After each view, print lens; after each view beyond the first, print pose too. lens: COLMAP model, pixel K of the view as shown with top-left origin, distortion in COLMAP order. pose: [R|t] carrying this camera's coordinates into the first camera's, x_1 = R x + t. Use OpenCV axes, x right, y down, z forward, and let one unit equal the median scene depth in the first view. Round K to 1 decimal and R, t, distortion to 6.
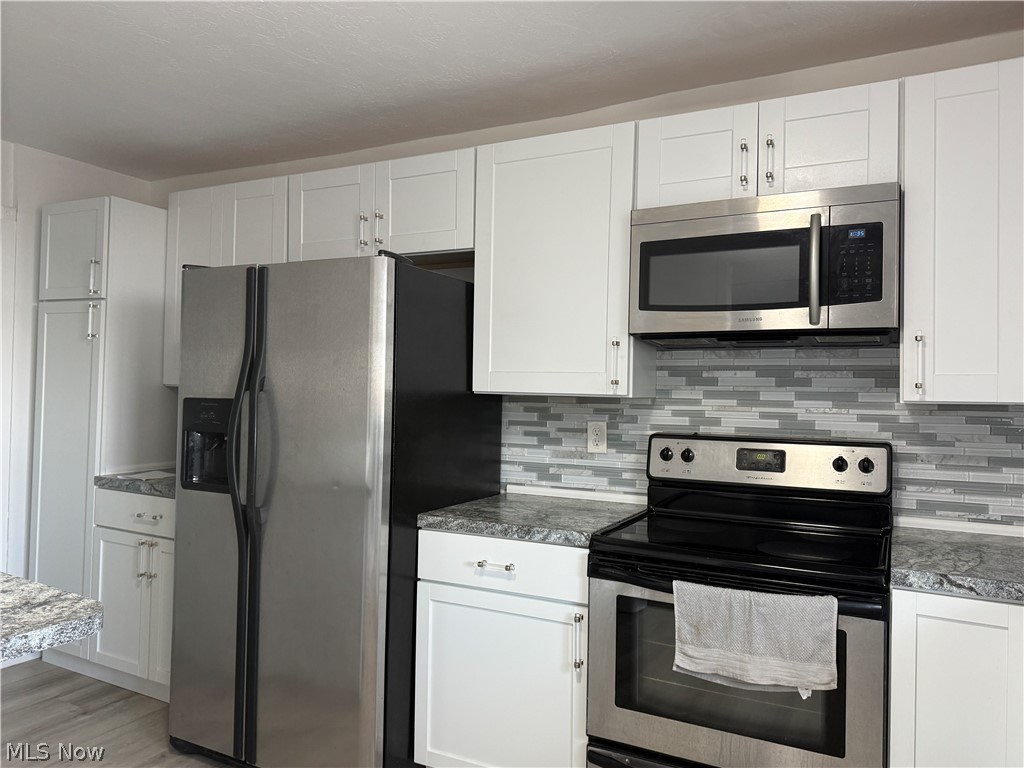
lens RADIAL K [[726.8, 0, 507.8], [0, 726.8, 379.8], [0, 0, 1]] dist [0.107616, -0.194475]
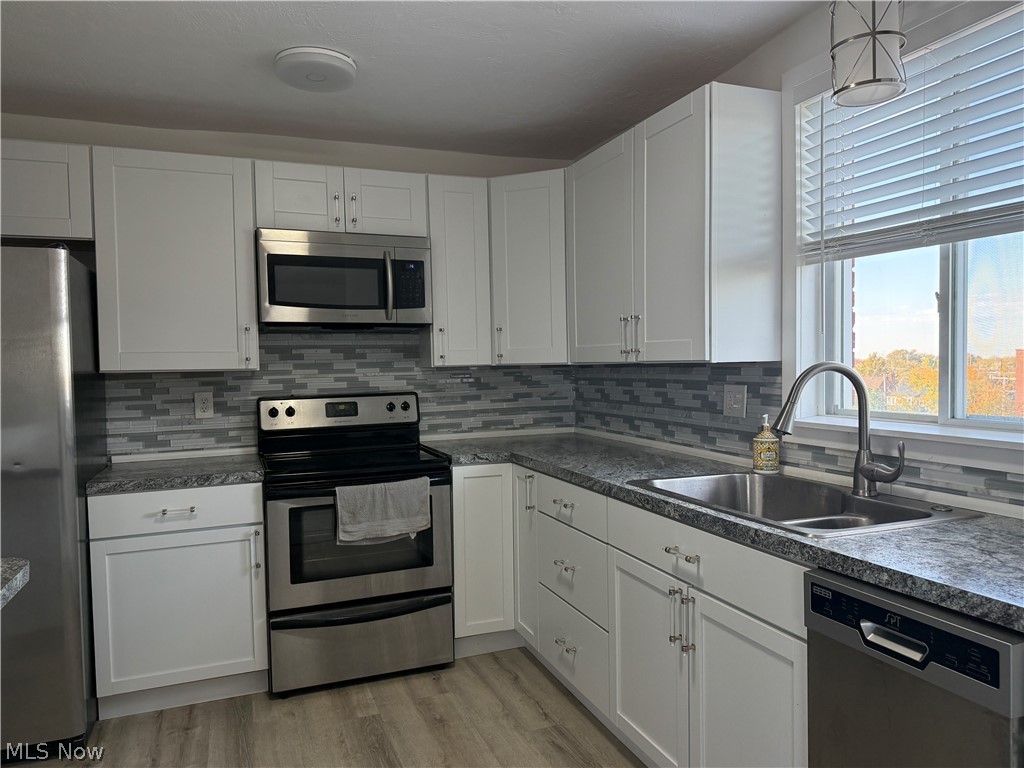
lens RADIAL K [[722.6, 0, 517.8], [0, 722.6, 389.0], [0, 0, 1]] dist [0.096275, -0.145059]
pose [[0.647759, -0.058896, 0.759565, -0.552885], [0.020202, 0.997985, 0.060155, -0.013076], [-0.761577, -0.023621, 0.647643, -0.222532]]
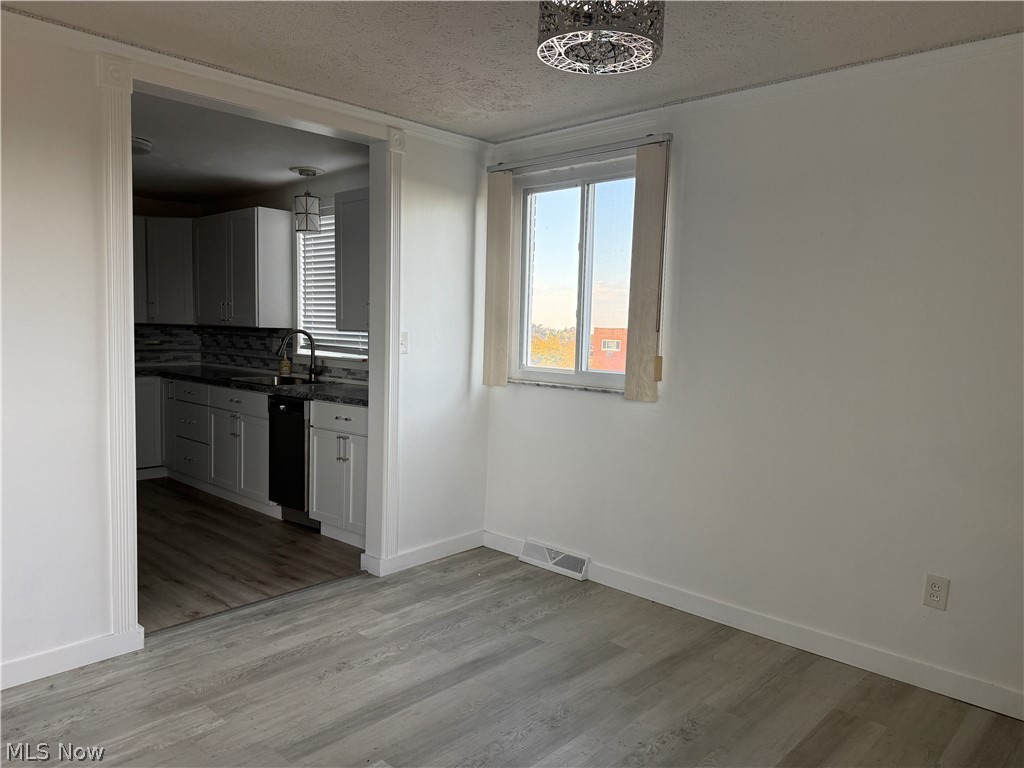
lens RADIAL K [[722.6, 0, 517.8], [0, 722.6, 389.0], [0, 0, 1]] dist [0.096275, -0.145059]
pose [[0.244590, -0.093190, 0.965138, -1.748393], [-0.036389, 0.993787, 0.105178, -0.066905], [-0.968943, -0.060846, 0.239680, -1.198806]]
